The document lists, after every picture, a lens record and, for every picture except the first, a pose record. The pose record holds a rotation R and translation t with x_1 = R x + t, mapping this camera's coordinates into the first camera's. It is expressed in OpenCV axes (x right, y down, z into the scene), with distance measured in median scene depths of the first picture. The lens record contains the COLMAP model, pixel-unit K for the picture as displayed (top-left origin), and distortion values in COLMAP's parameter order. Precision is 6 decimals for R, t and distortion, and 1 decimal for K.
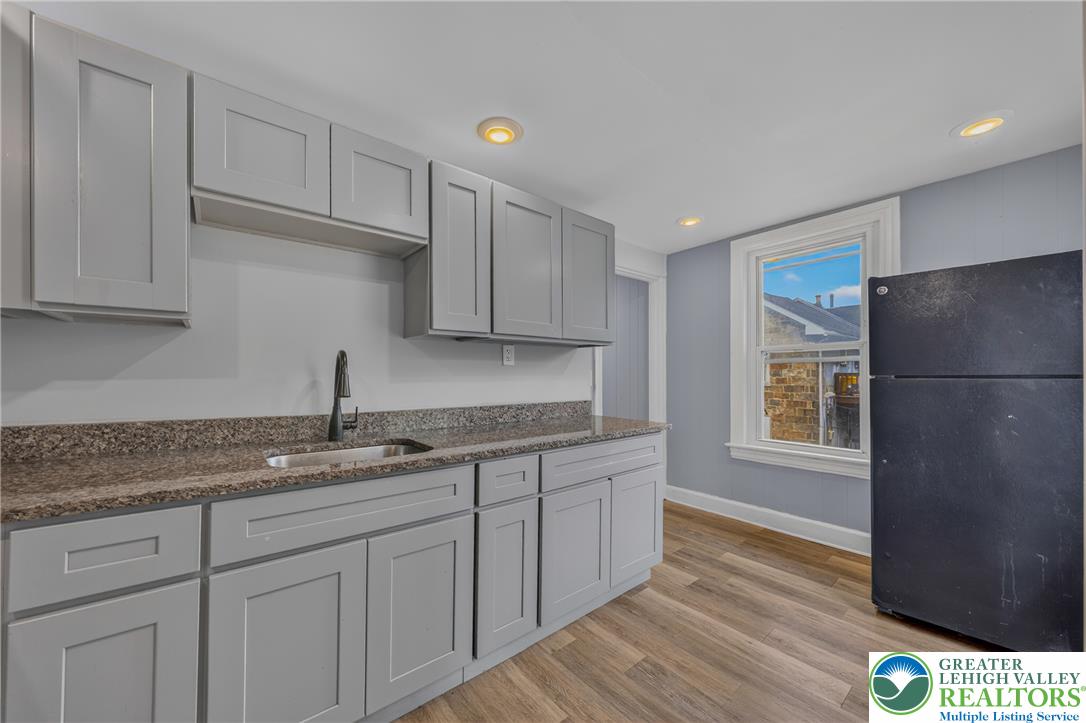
lens RADIAL K [[434.8, 0, 541.3], [0, 434.8, 362.3], [0, 0, 1]] dist [0.000573, 0.000255]
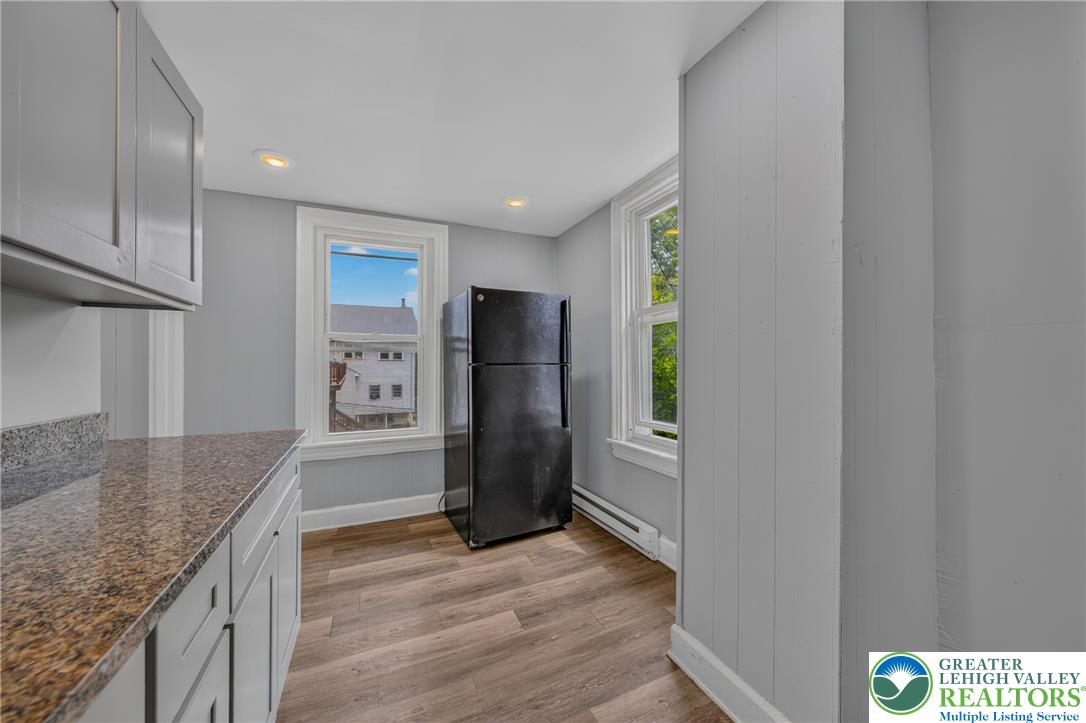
lens RADIAL K [[399.7, 0, 546.3], [0, 399.7, 357.7], [0, 0, 1]] dist [0.000720, 0.000064]
pose [[0.216590, 0.016750, 0.976119, -0.272184], [-0.024462, 0.999632, -0.011726, 0.018519], [-0.975956, -0.021338, 0.216920, 0.453991]]
